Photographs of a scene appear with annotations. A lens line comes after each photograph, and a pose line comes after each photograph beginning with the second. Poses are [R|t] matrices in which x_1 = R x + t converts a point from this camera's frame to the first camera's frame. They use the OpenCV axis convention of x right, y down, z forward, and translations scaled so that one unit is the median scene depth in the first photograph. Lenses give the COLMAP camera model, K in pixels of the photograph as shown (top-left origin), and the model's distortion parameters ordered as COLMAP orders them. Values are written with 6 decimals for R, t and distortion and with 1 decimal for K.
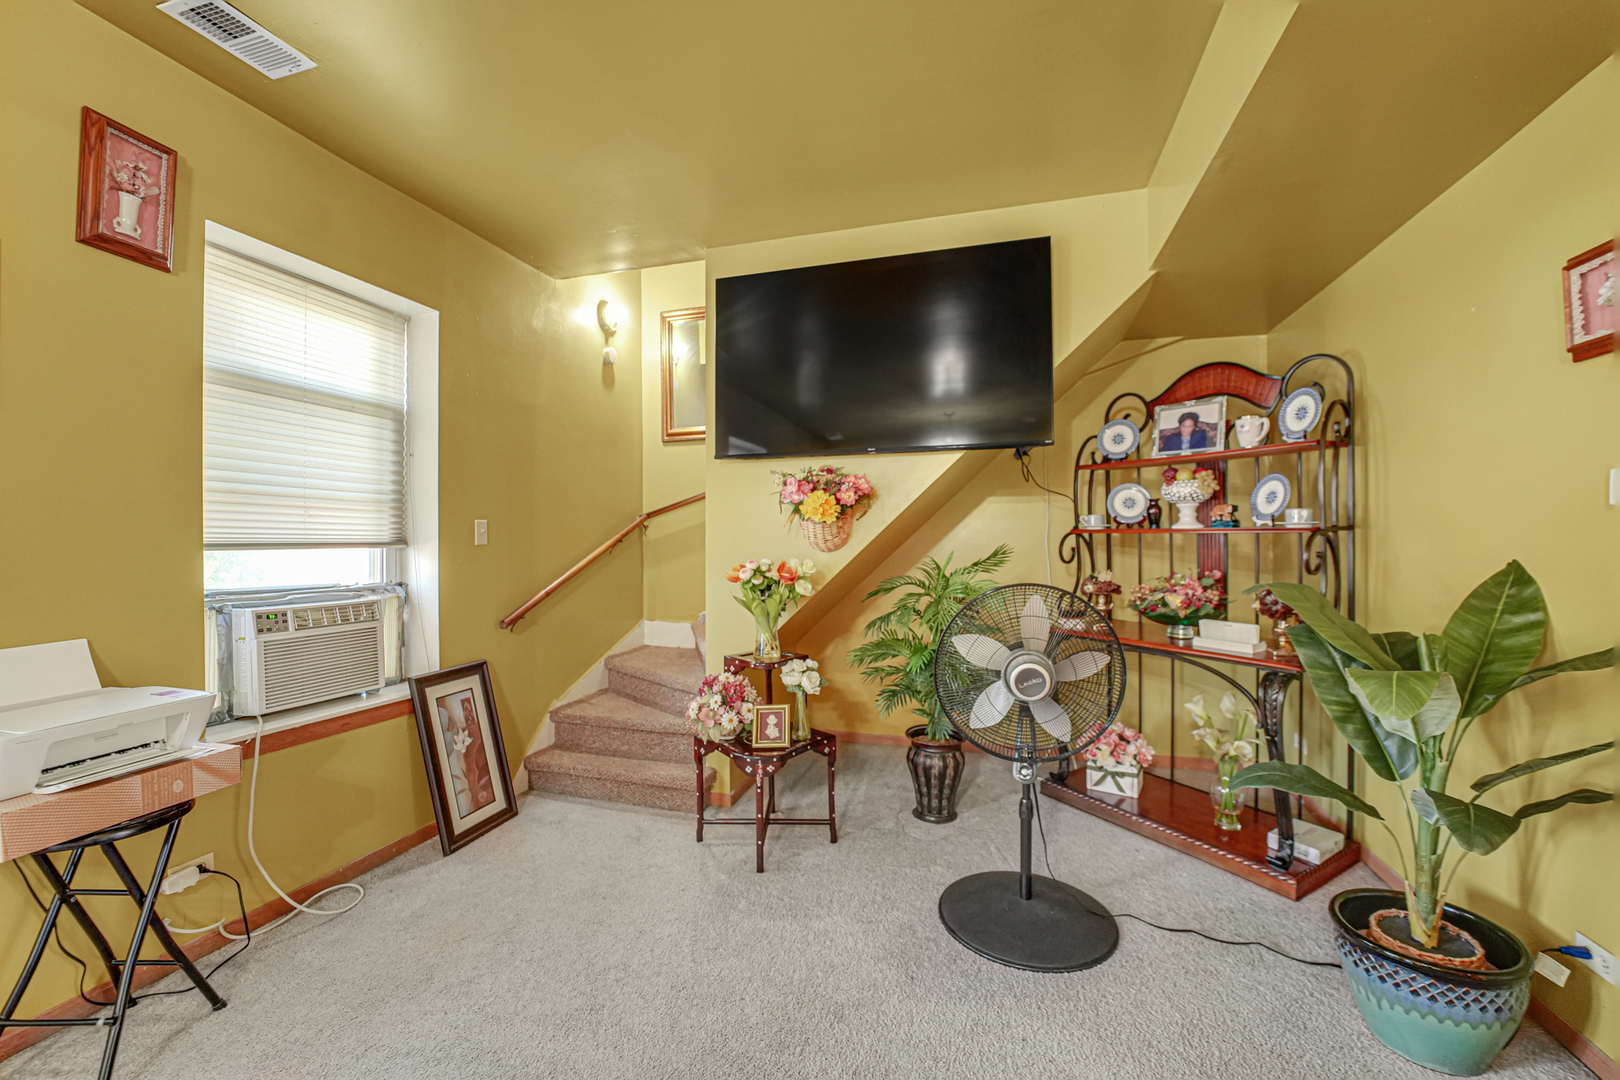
lens RADIAL K [[655.4, 0, 807.3], [0, 655.4, 546.2], [0, 0, 1]] dist [-0.024419, 0.001350]
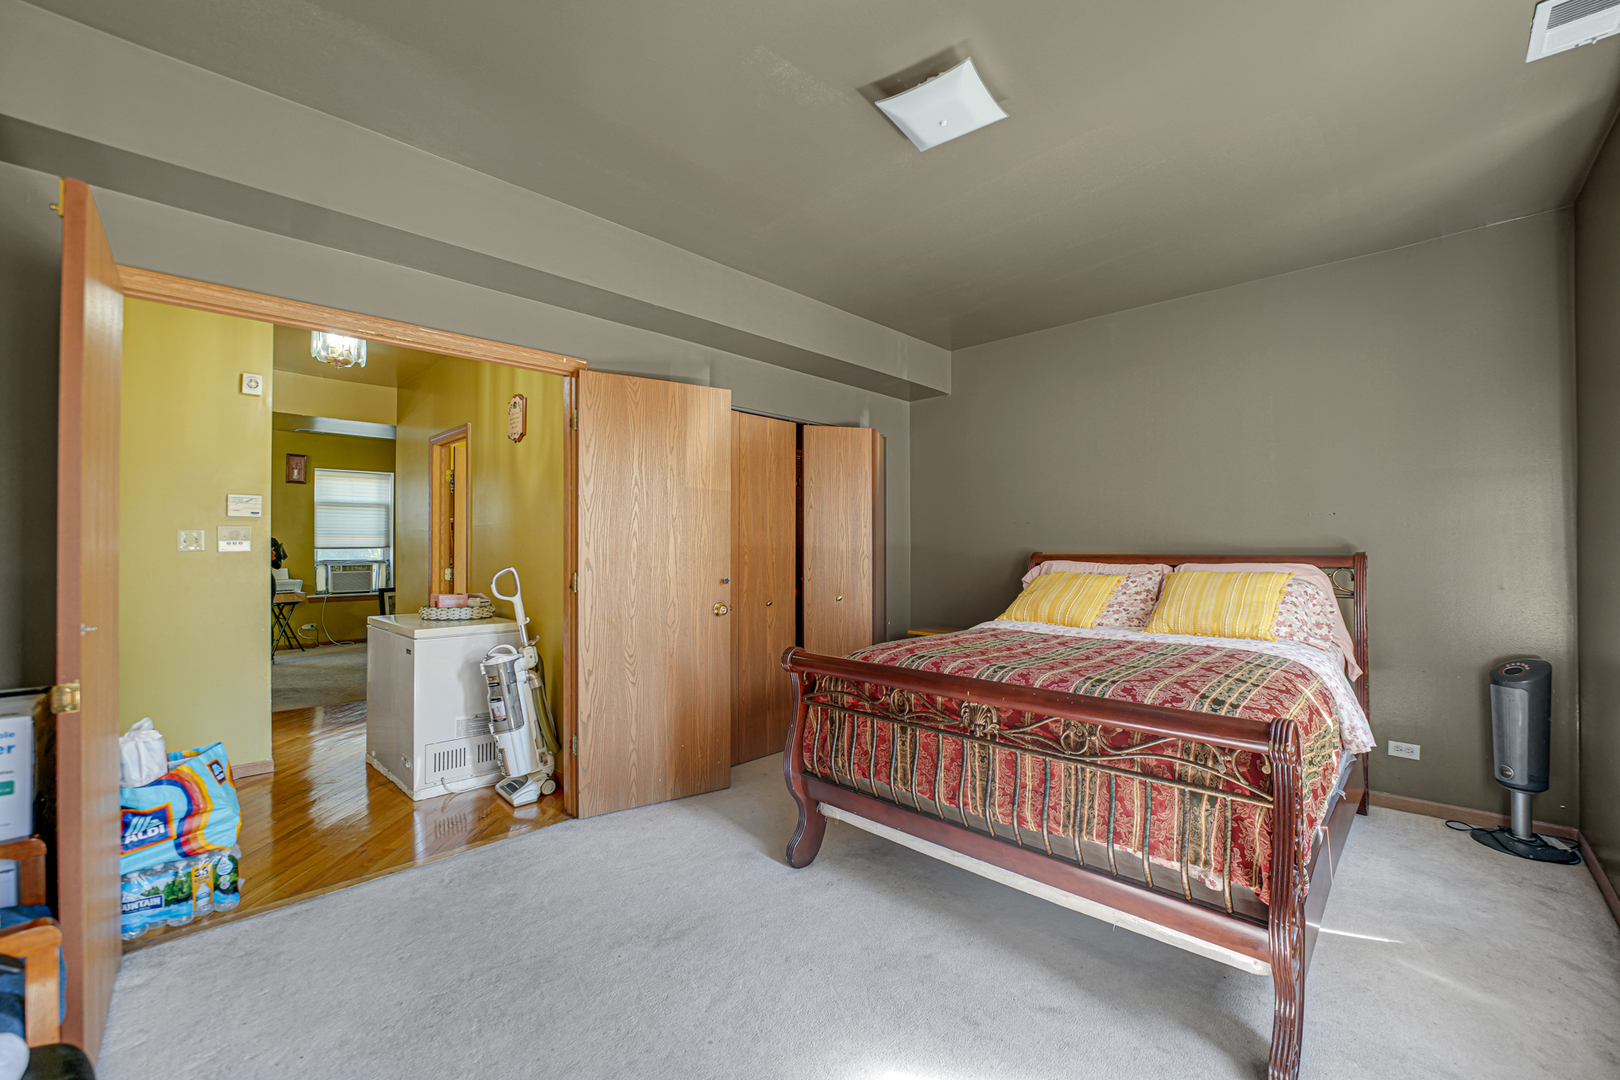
lens RADIAL K [[655.4, 0, 807.1], [0, 655.4, 535.4], [0, 0, 1]] dist [-0.024419, 0.001350]
pose [[0.891557, 0.002329, -0.452903, 2.723811], [-0.009189, 0.999874, -0.012947, -0.041297], [0.452816, 0.015704, 0.891466, -0.918367]]
